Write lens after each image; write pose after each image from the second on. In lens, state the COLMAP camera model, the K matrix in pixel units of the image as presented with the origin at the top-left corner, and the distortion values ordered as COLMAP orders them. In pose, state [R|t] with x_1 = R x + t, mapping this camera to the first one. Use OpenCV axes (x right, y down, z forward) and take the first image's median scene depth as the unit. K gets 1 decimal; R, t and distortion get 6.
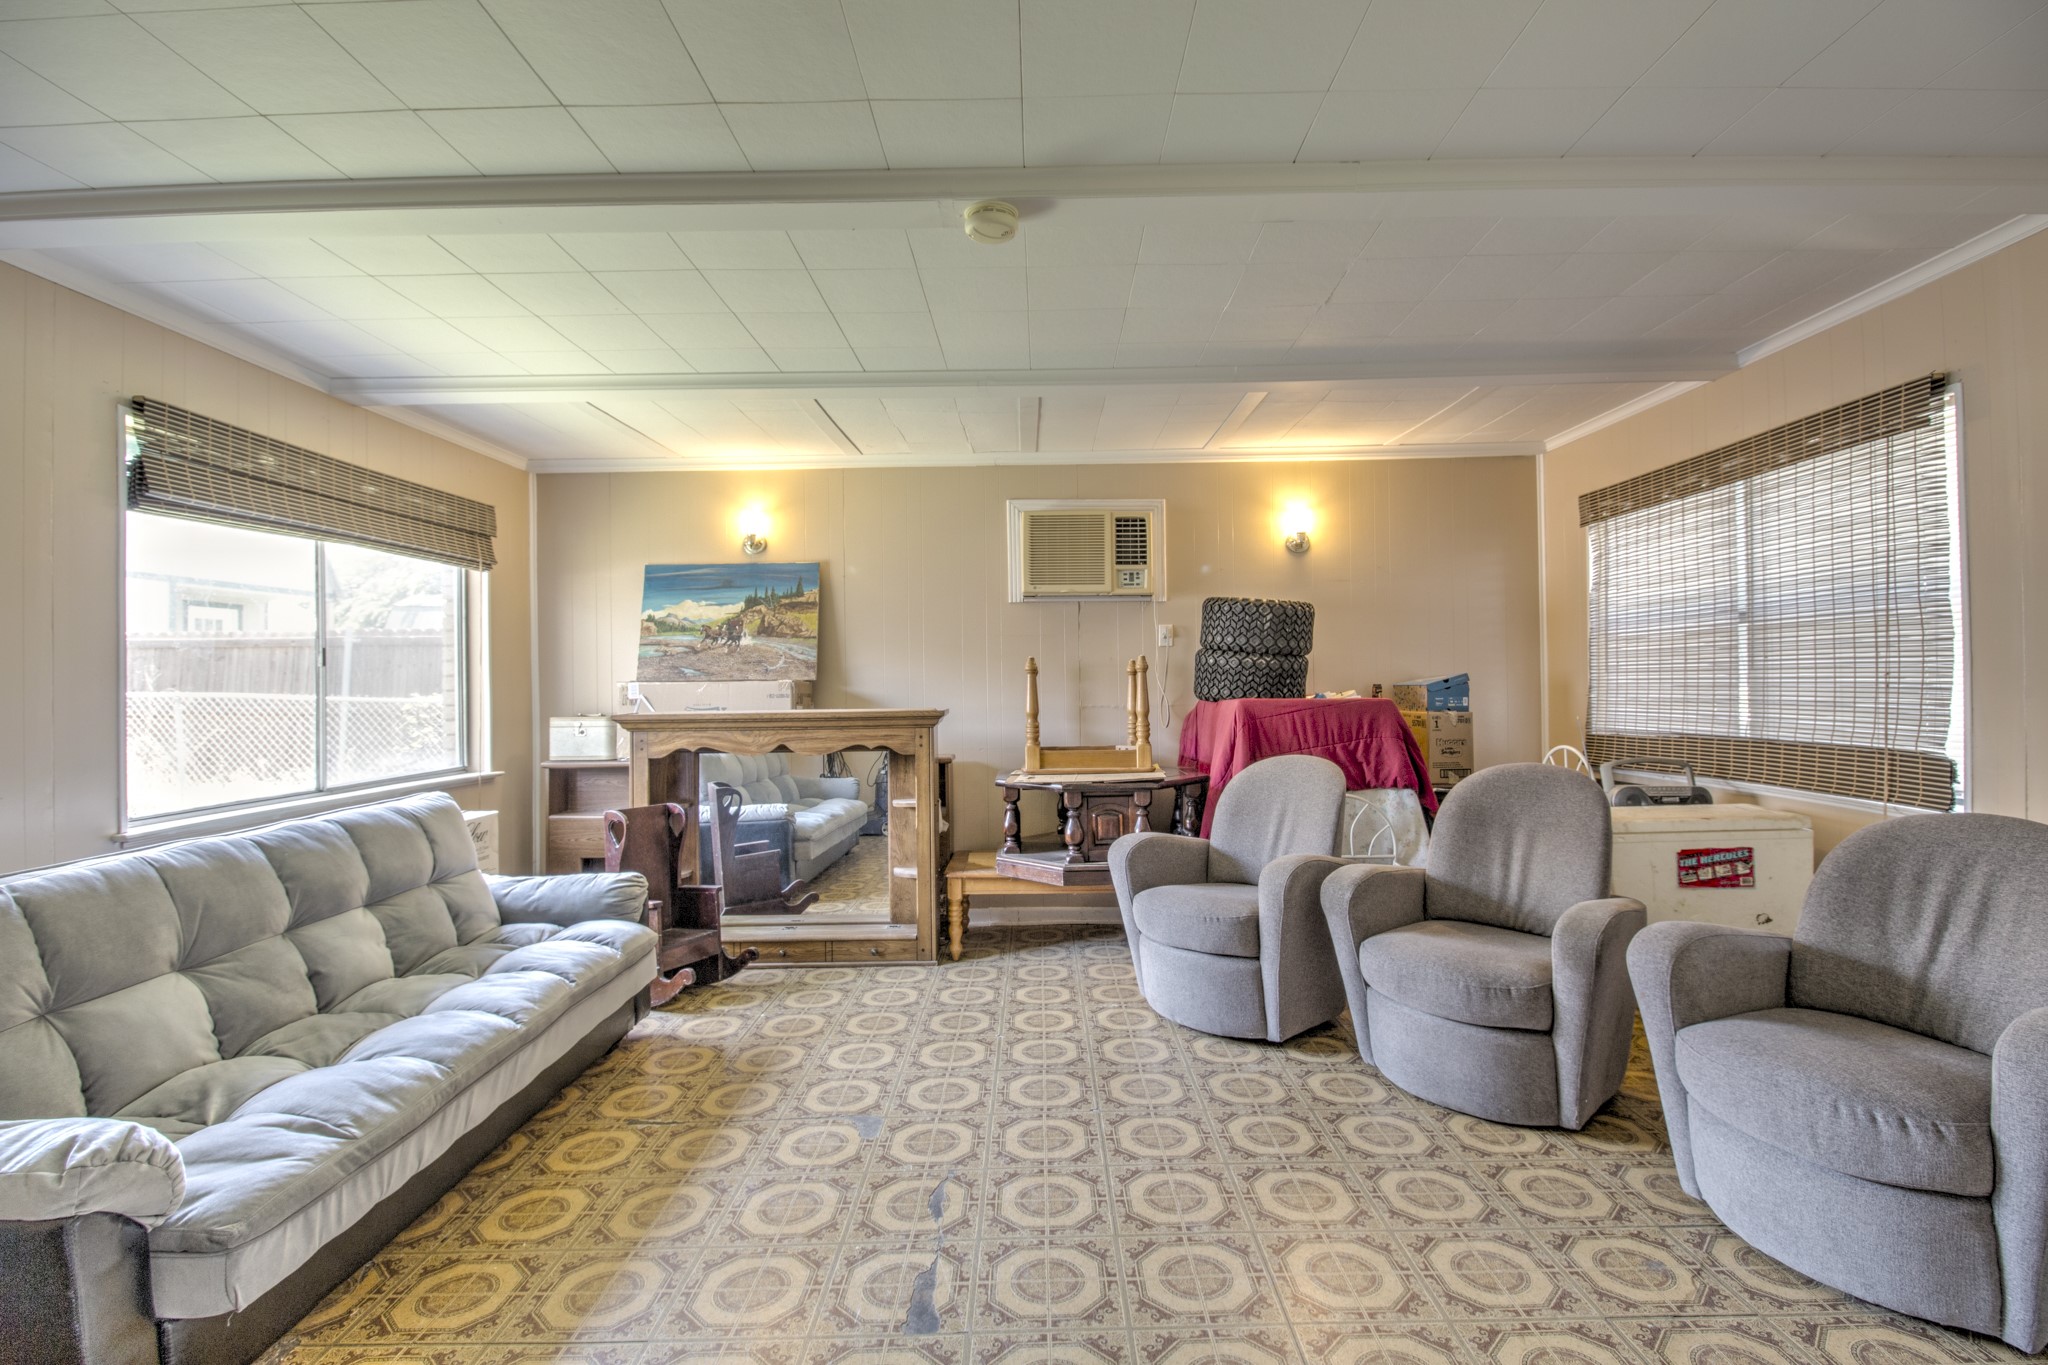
lens RADIAL K [[954.8, 0, 1045.6], [0, 954.8, 654.3], [0, 0, 1]] dist [-0.001691, -0.010948]
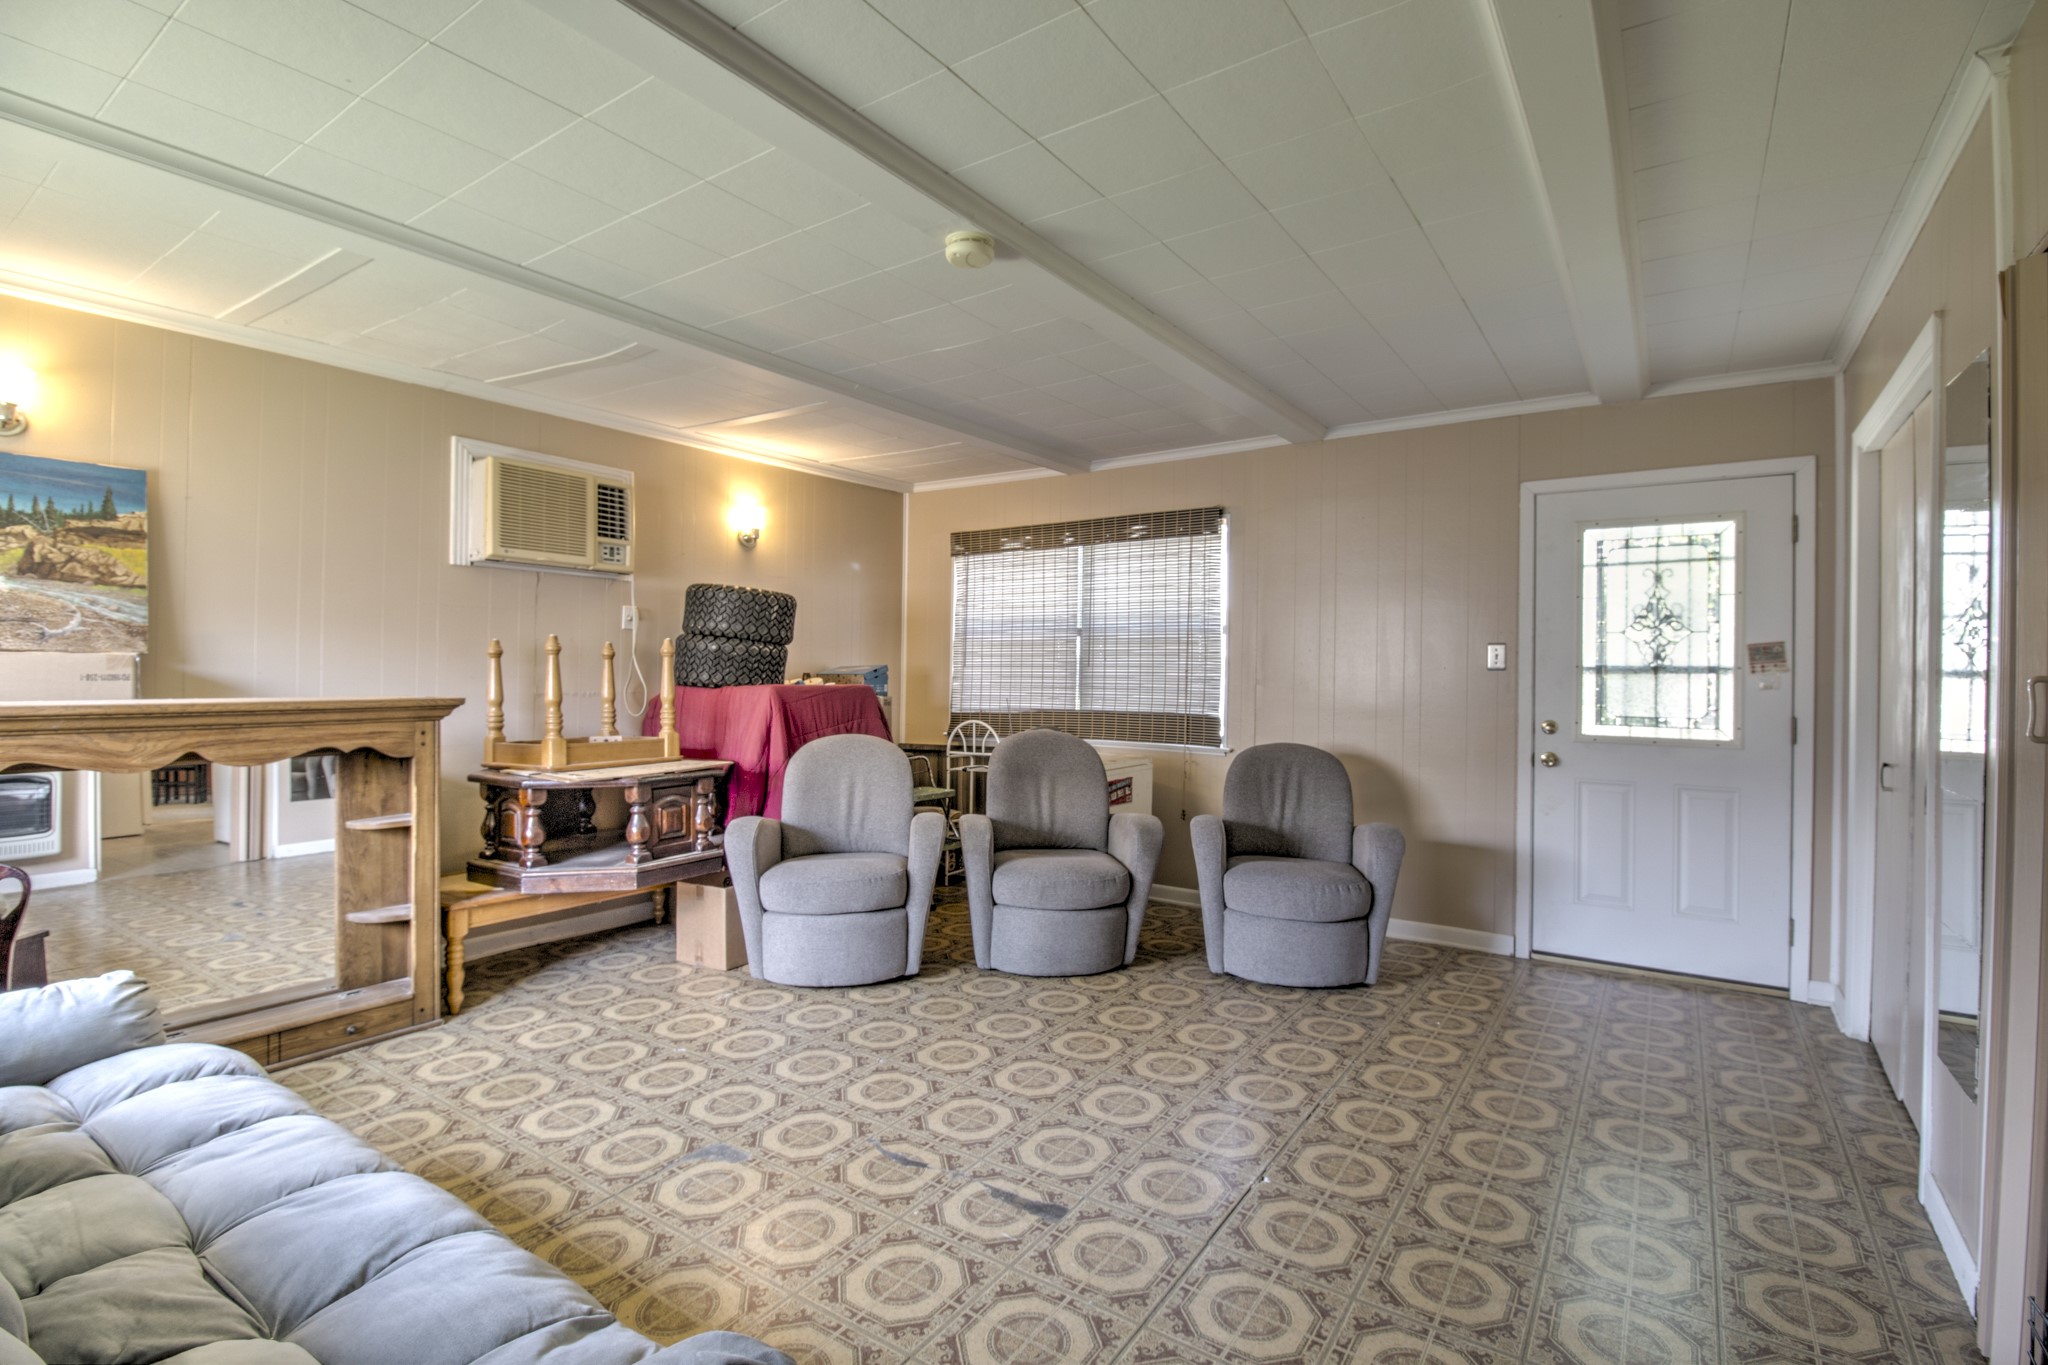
lens RADIAL K [[954.8, 0, 1045.6], [0, 954.8, 654.3], [0, 0, 1]] dist [-0.001691, -0.010948]
pose [[0.552156, 0.030900, 0.833168, -0.523498], [-0.037267, 0.999229, -0.012360, 0.015315], [-0.832908, -0.024225, 0.552882, 0.173933]]
